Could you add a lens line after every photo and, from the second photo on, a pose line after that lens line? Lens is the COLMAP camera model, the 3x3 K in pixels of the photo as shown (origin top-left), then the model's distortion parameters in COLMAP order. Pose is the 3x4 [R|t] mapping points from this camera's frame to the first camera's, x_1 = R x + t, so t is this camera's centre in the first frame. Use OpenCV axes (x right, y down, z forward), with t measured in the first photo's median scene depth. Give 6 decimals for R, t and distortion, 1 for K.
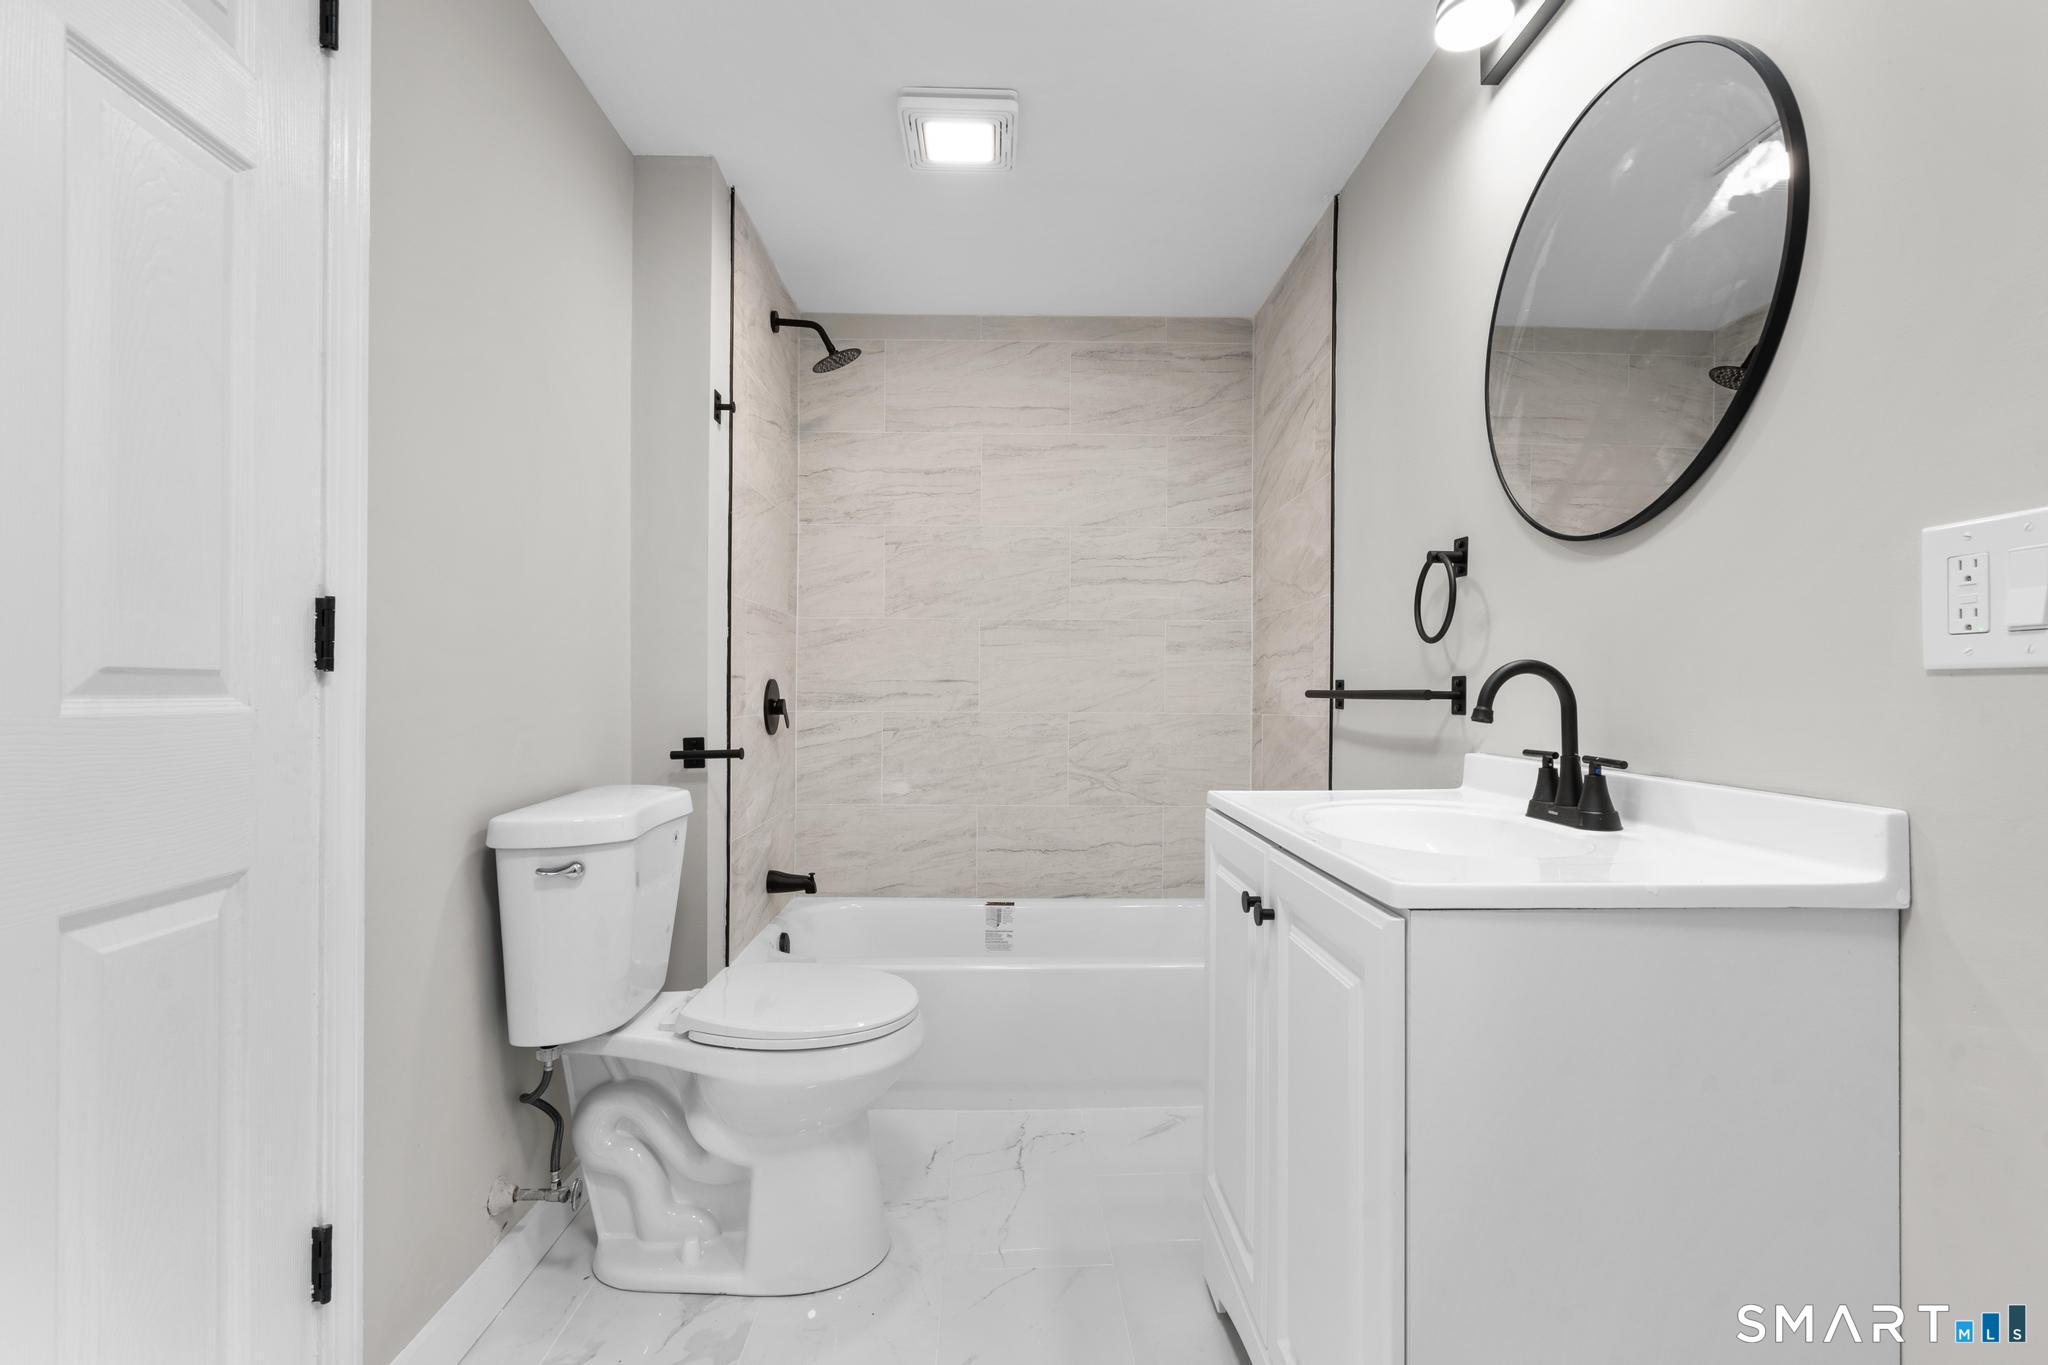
lens RADIAL K [[920.0, 0, 1026.1], [0, 920.0, 691.5], [0, 0, 1]] dist [-0.006754, 0.003725]
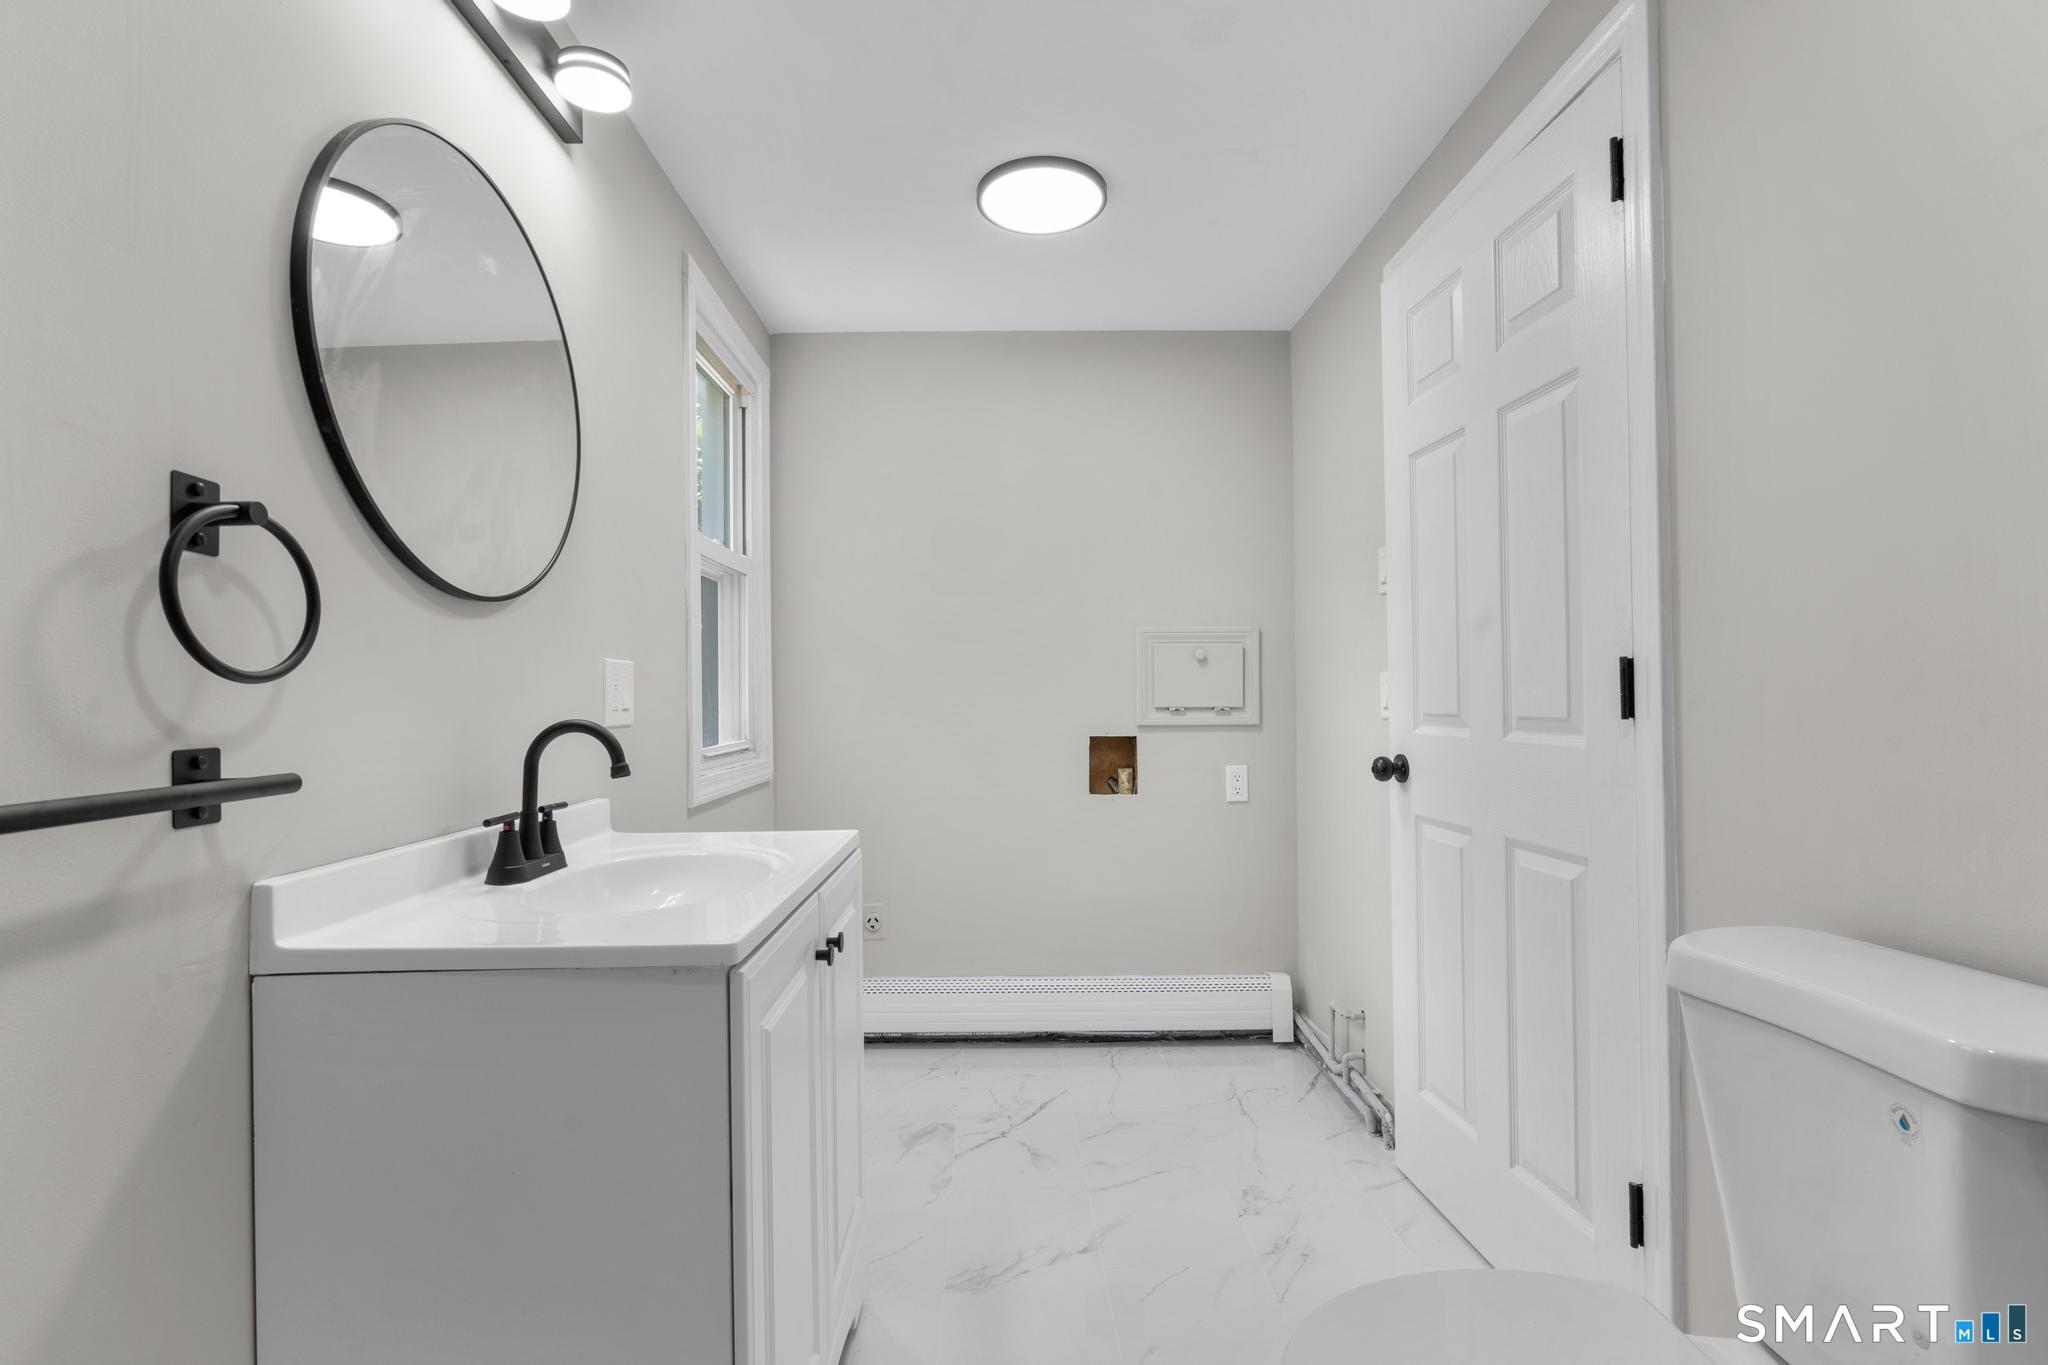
lens RADIAL K [[920.0, 0, 1014.7], [0, 920.0, 690.7], [0, 0, 1]] dist [-0.006754, 0.003725]
pose [[-0.999950, 0.010021, -0.000429, 0.017260], [0.010023, 0.999938, -0.004949, -0.027994], [0.000380, -0.004953, -0.999988, 1.011500]]
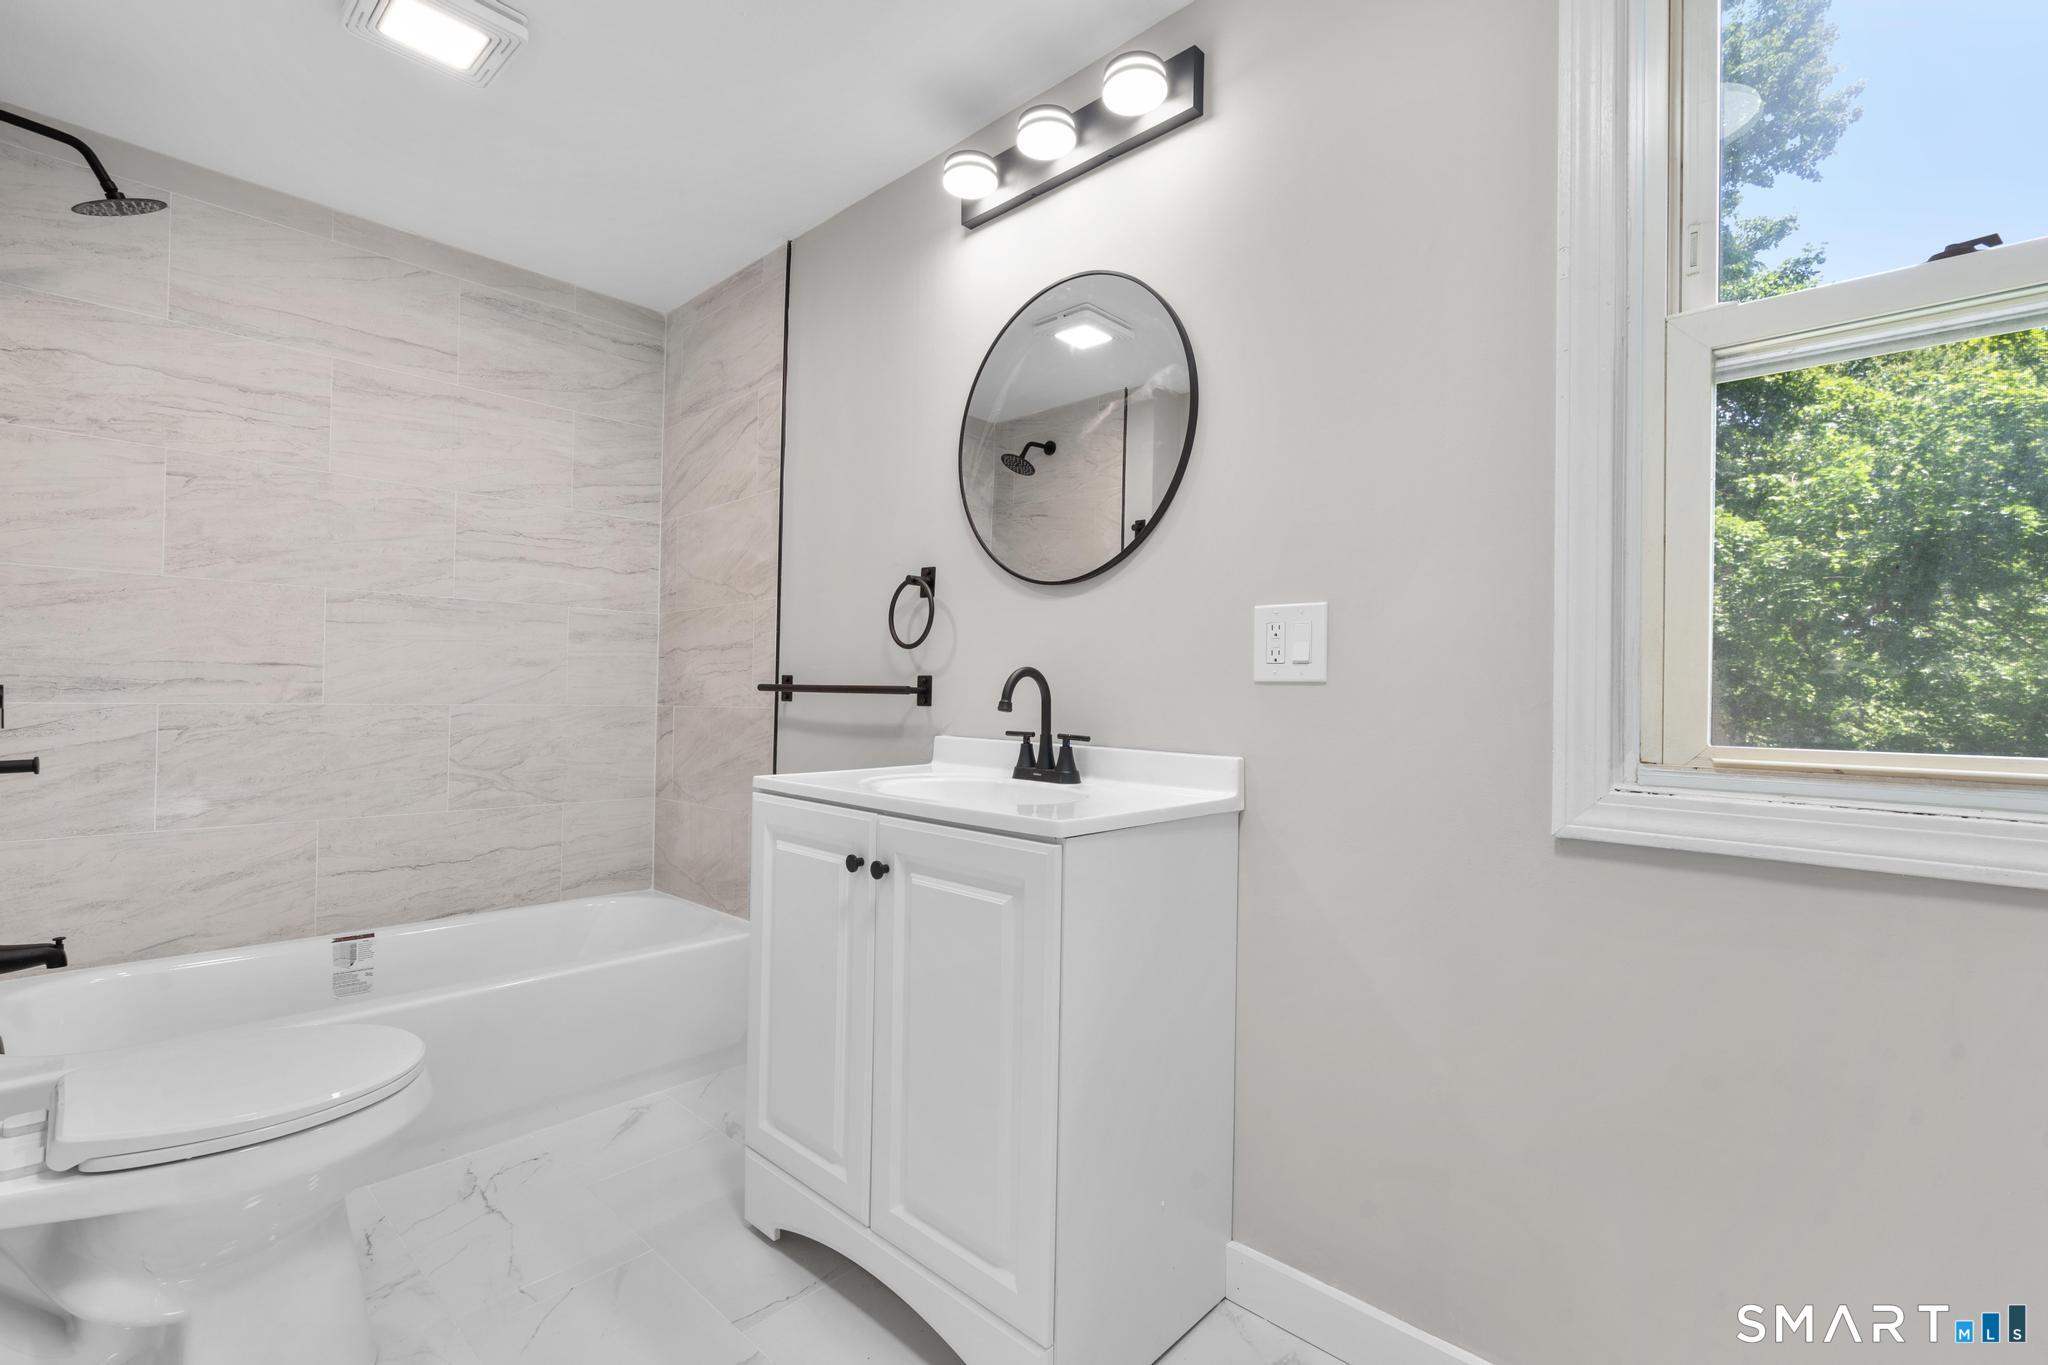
lens RADIAL K [[920.0, 0, 1021.5], [0, 920.0, 692.9], [0, 0, 1]] dist [-0.006754, 0.003725]
pose [[0.703402, 0.007790, 0.710749, -0.229604], [-0.015605, 0.999868, 0.004485, -0.000521], [-0.710621, -0.014246, 0.703431, 0.005779]]
